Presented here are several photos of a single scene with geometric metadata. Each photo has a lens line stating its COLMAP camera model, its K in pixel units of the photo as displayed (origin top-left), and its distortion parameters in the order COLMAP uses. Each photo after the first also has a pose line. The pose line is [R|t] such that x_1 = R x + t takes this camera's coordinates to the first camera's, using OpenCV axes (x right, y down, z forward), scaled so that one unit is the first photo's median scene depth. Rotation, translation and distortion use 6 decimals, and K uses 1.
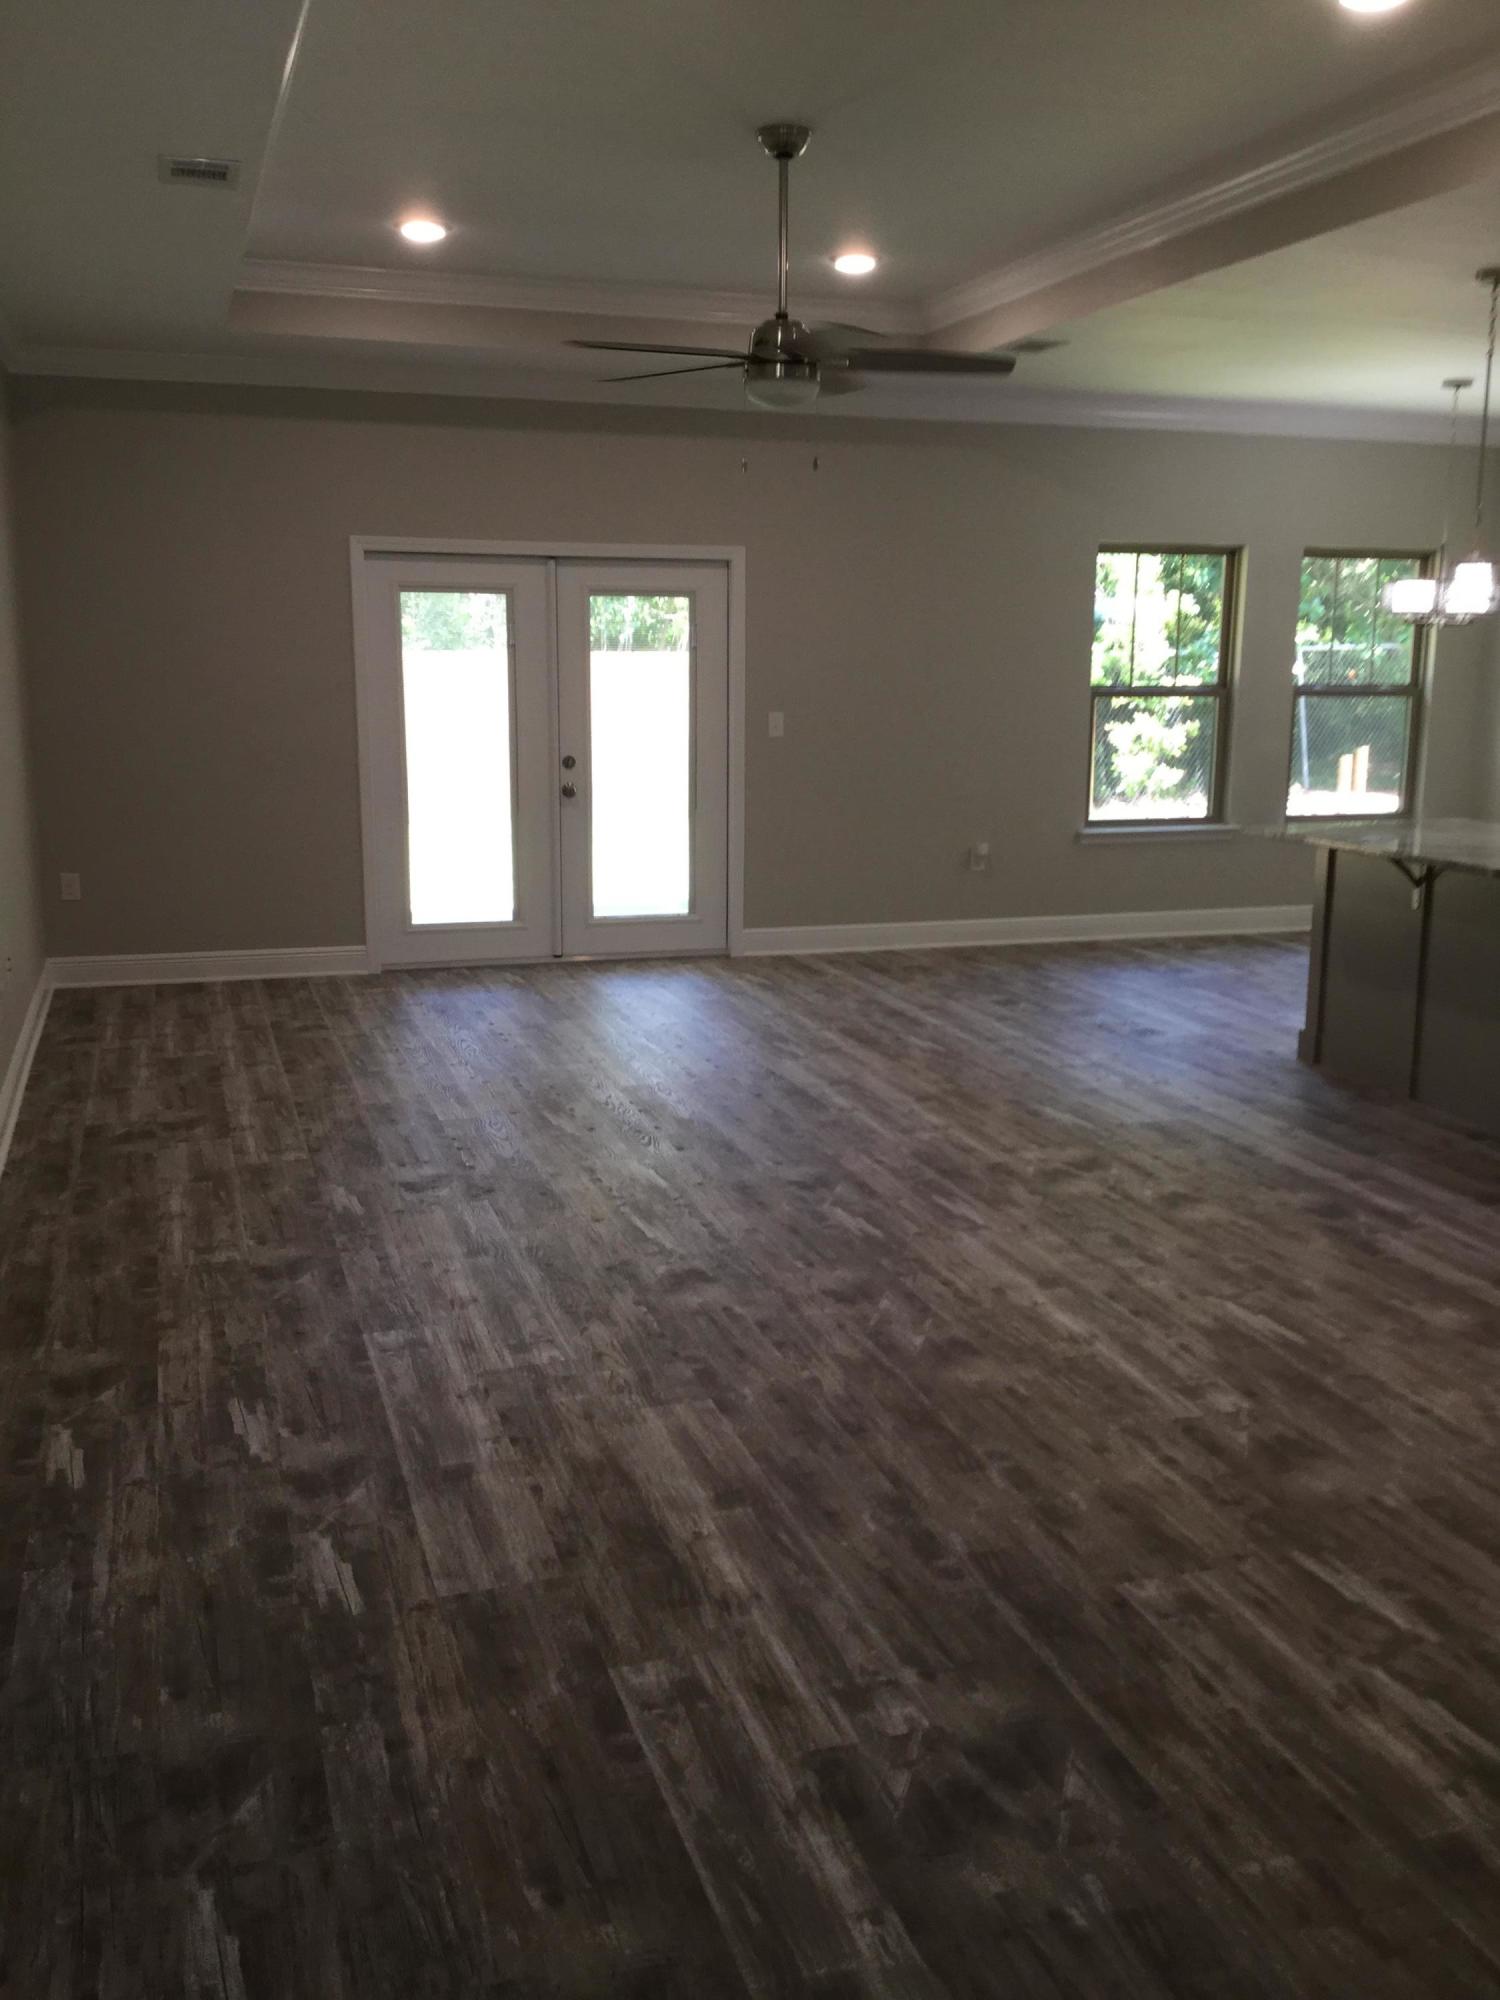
lens RADIAL K [[1801.1, 0, 756.4], [0, 1801.1, 995.8], [0, 0, 1]] dist [0.114723, -0.257117]
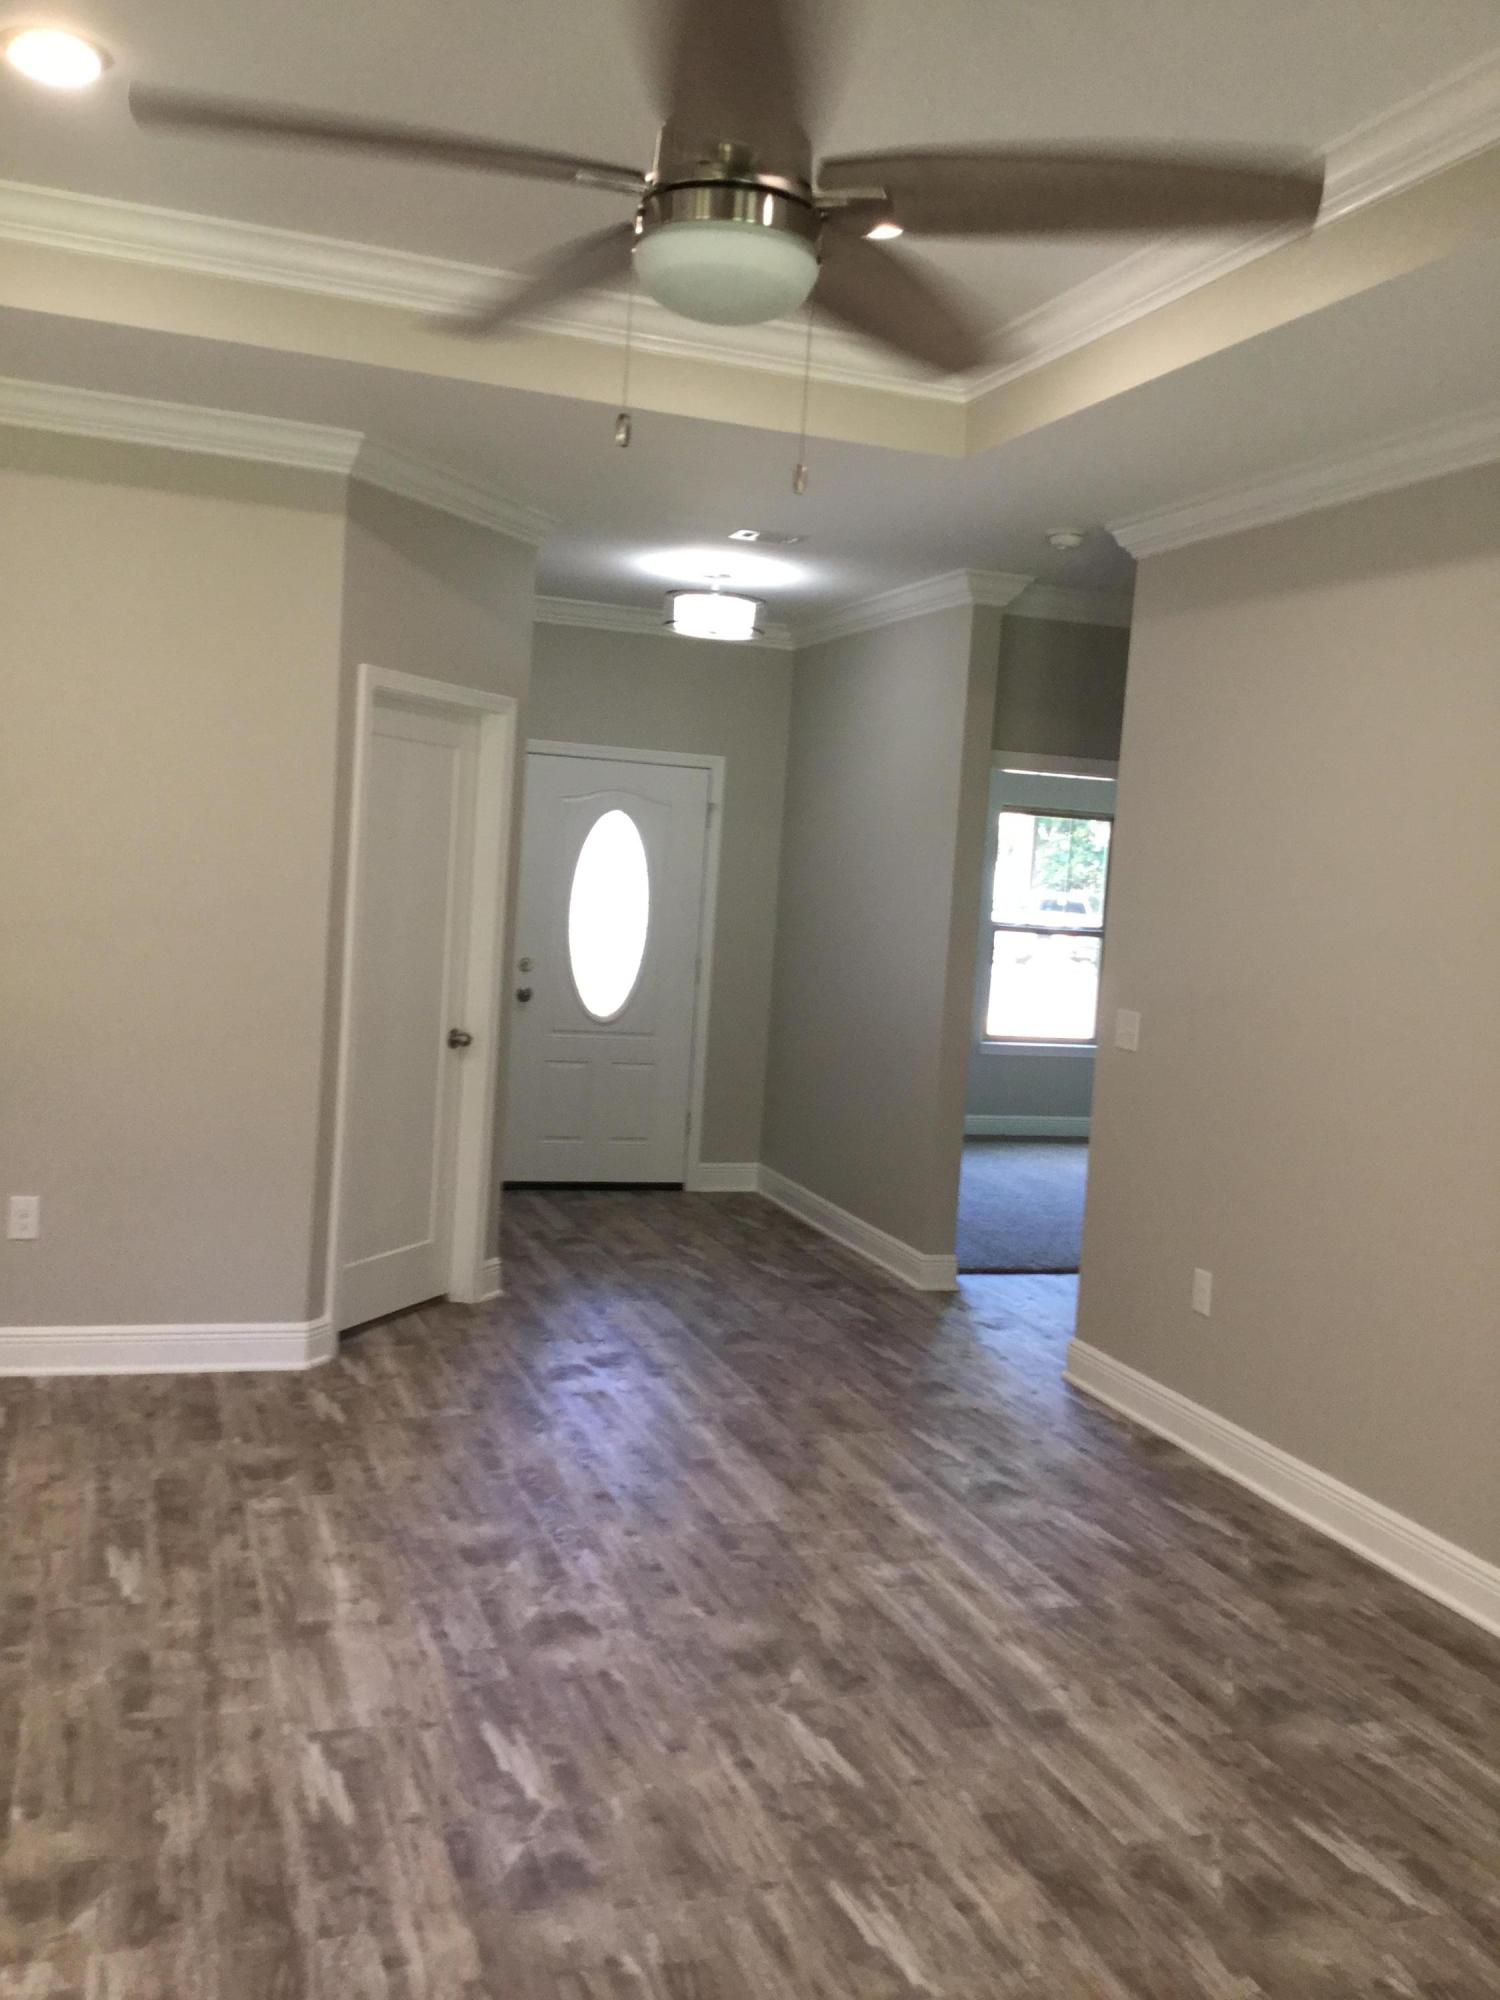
lens RADIAL K [[1801.1, 0, 756.4], [0, 1801.1, 995.8], [0, 0, 1]] dist [0.114723, -0.257117]
pose [[-0.996730, -0.076904, -0.024791, 0.007134], [-0.080709, 0.962229, 0.260004, -0.367524], [0.003860, 0.261155, -0.965289, 1.851287]]
